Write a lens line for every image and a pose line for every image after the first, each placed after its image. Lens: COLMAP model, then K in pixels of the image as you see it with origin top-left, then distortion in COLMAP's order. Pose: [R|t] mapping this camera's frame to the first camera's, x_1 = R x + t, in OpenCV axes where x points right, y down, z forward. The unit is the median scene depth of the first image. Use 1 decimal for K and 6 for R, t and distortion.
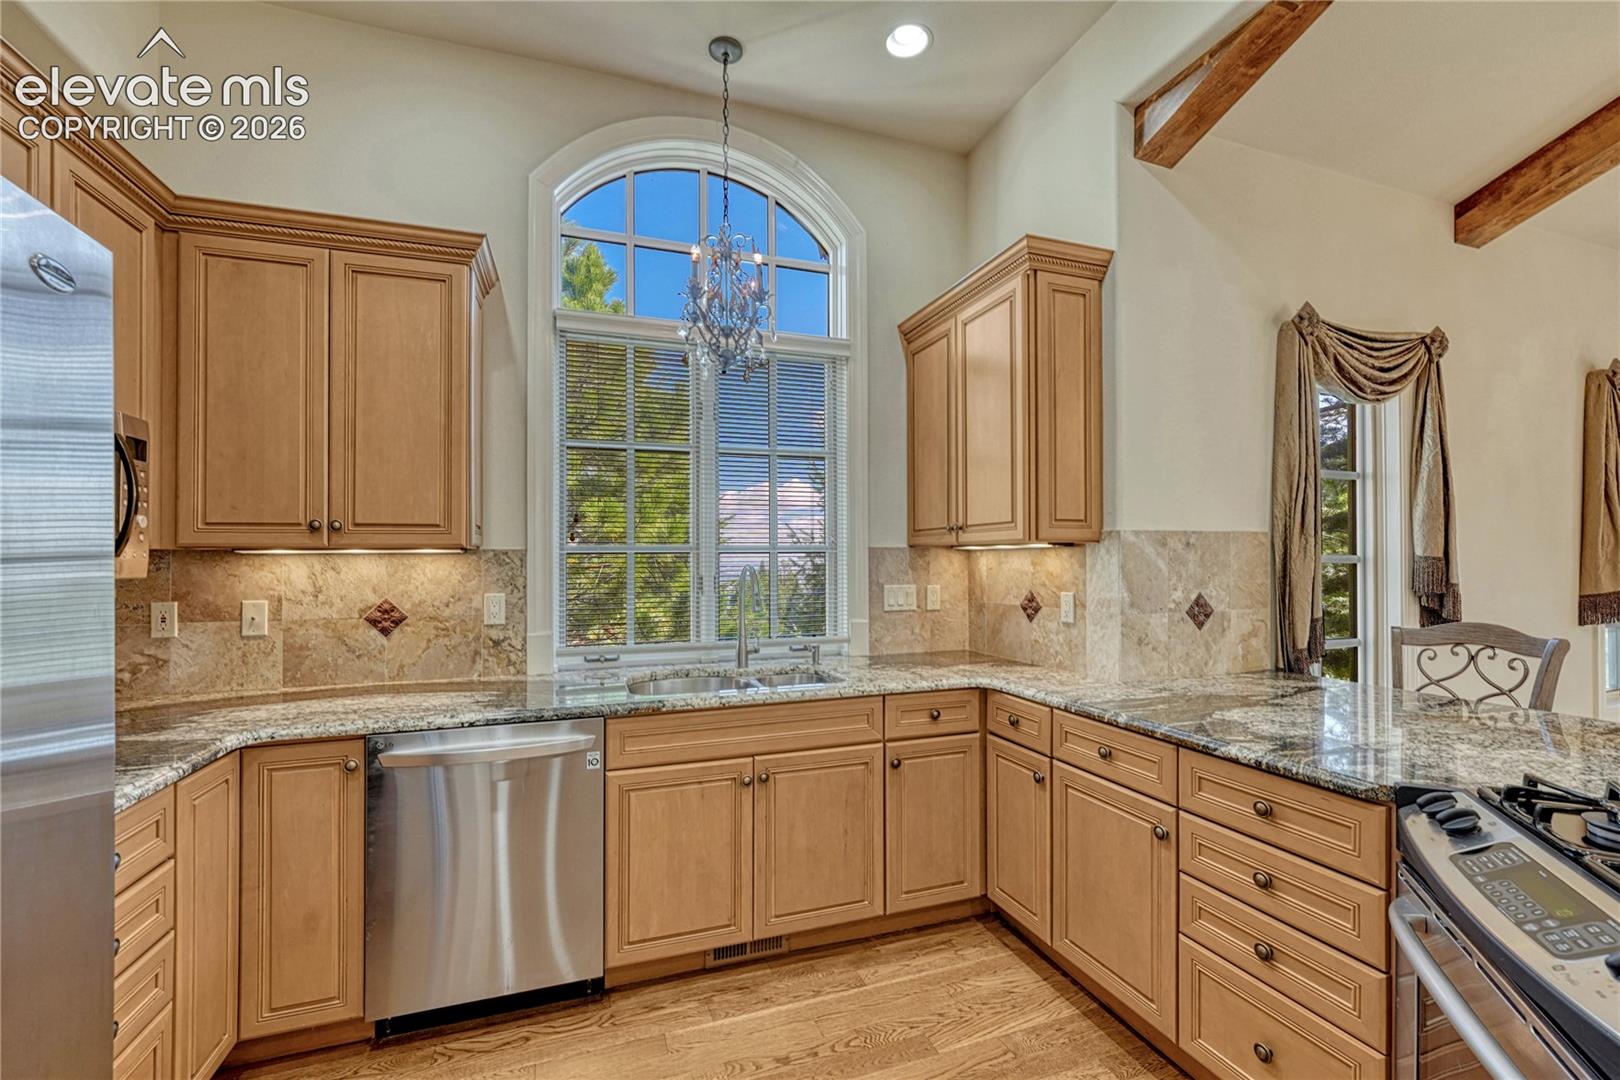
lens RADIAL K [[689.5, 0, 815.0], [0, 689.5, 553.3], [0, 0, 1]] dist [-0.008481, -0.000021]
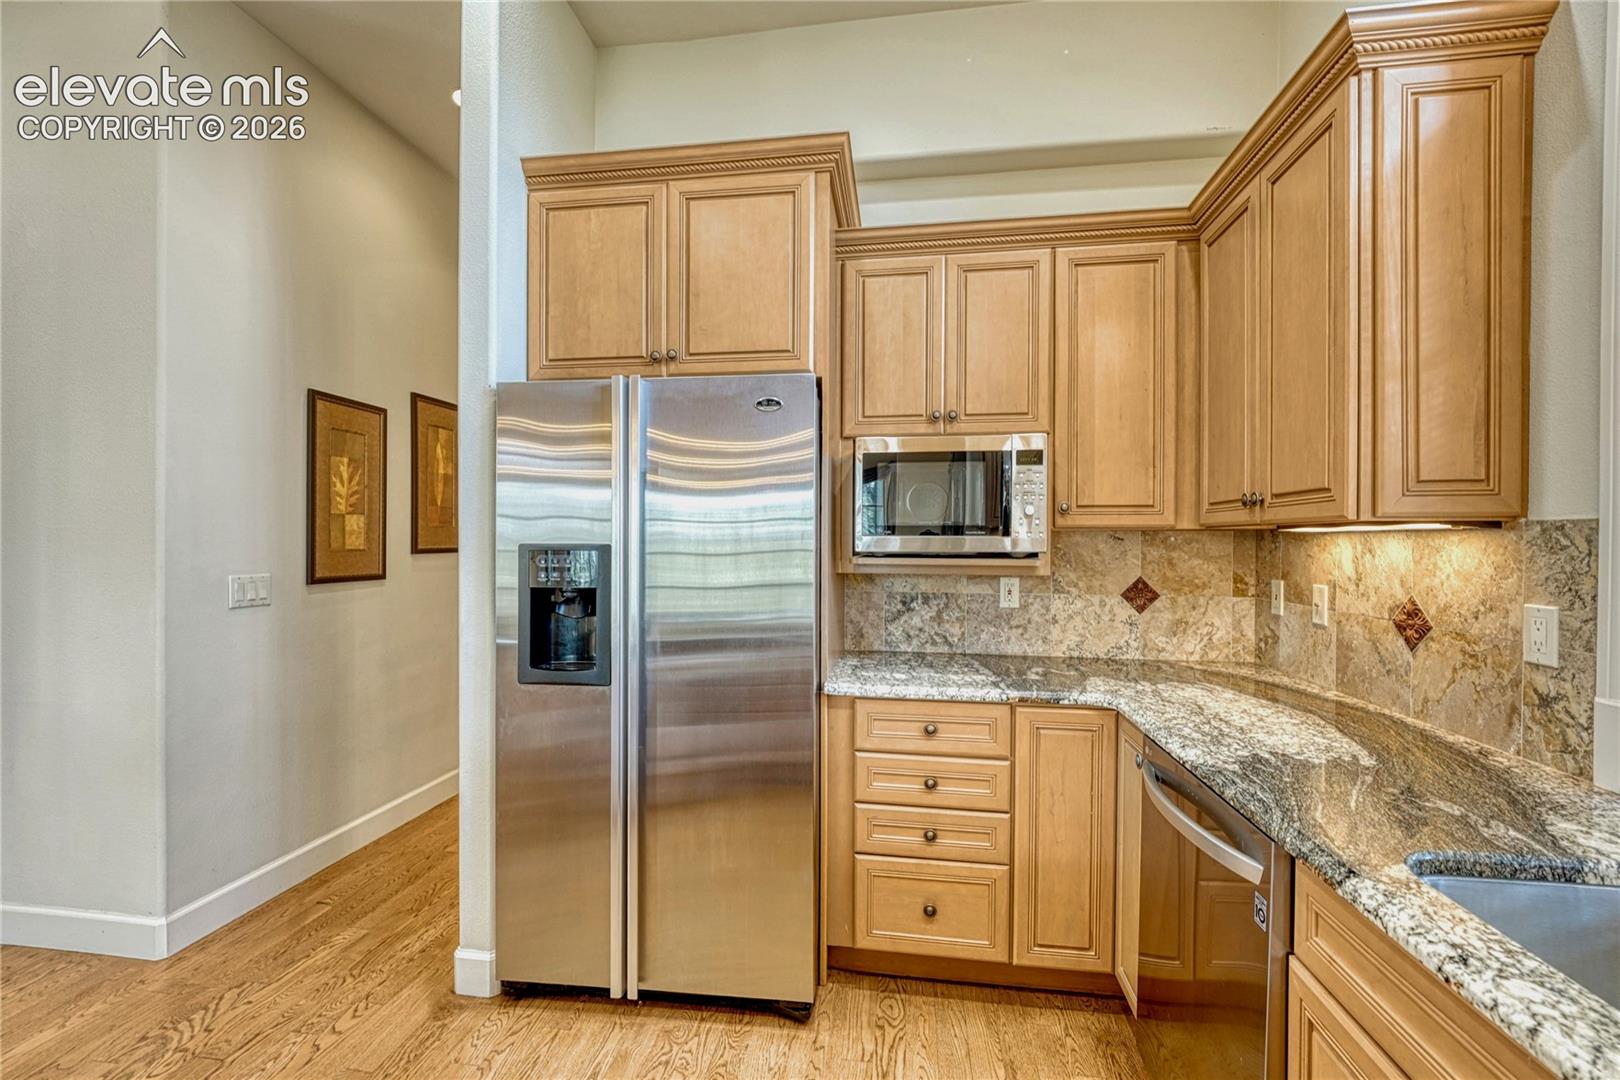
lens RADIAL K [[689.5, 0, 817.1], [0, 689.5, 544.3], [0, 0, 1]] dist [-0.008481, -0.000021]
pose [[-0.470579, 0.009198, -0.882310, 0.257250], [0.008908, 0.999944, 0.005673, 0.004888], [0.882313, -0.005190, -0.470635, 0.788729]]
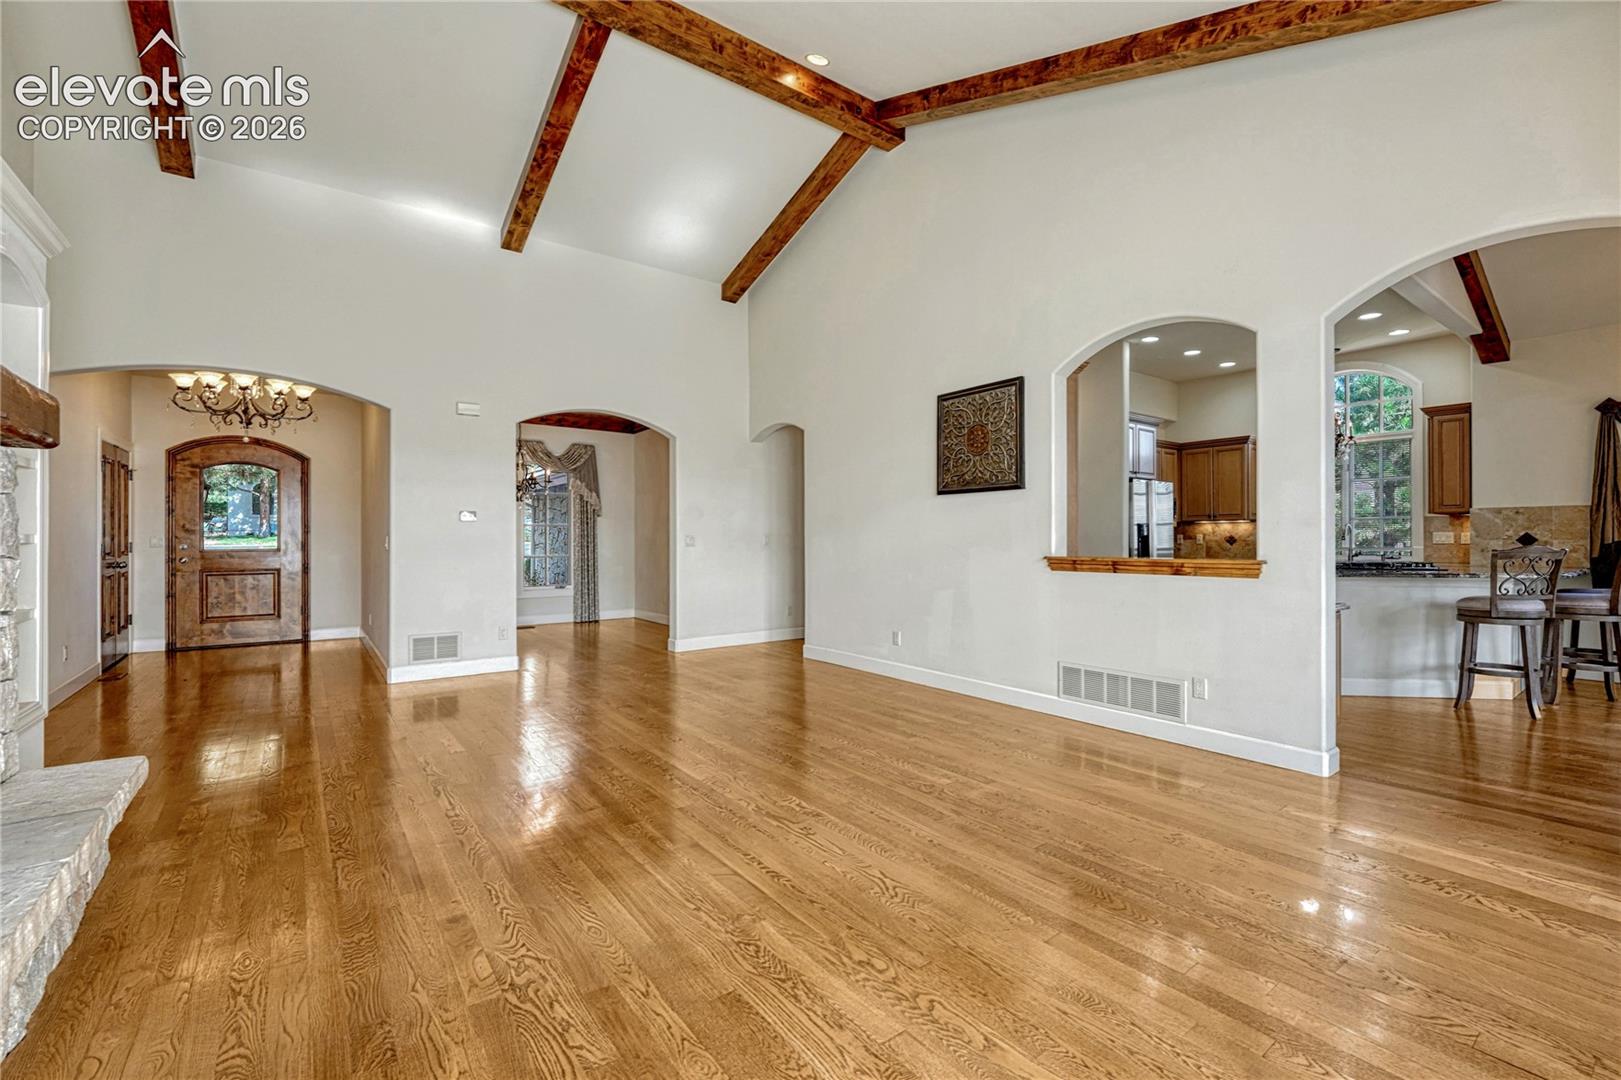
lens RADIAL K [[689.9, 0, 806.5], [0, 689.9, 539.0], [0, 0, 1]] dist [-0.008481, -0.000021]
pose [[0.282209, 0.006247, -0.959333, 2.167729], [0.010709, 0.999896, 0.009661, 0.030292], [0.959293, -0.013000, 0.282112, -2.113954]]
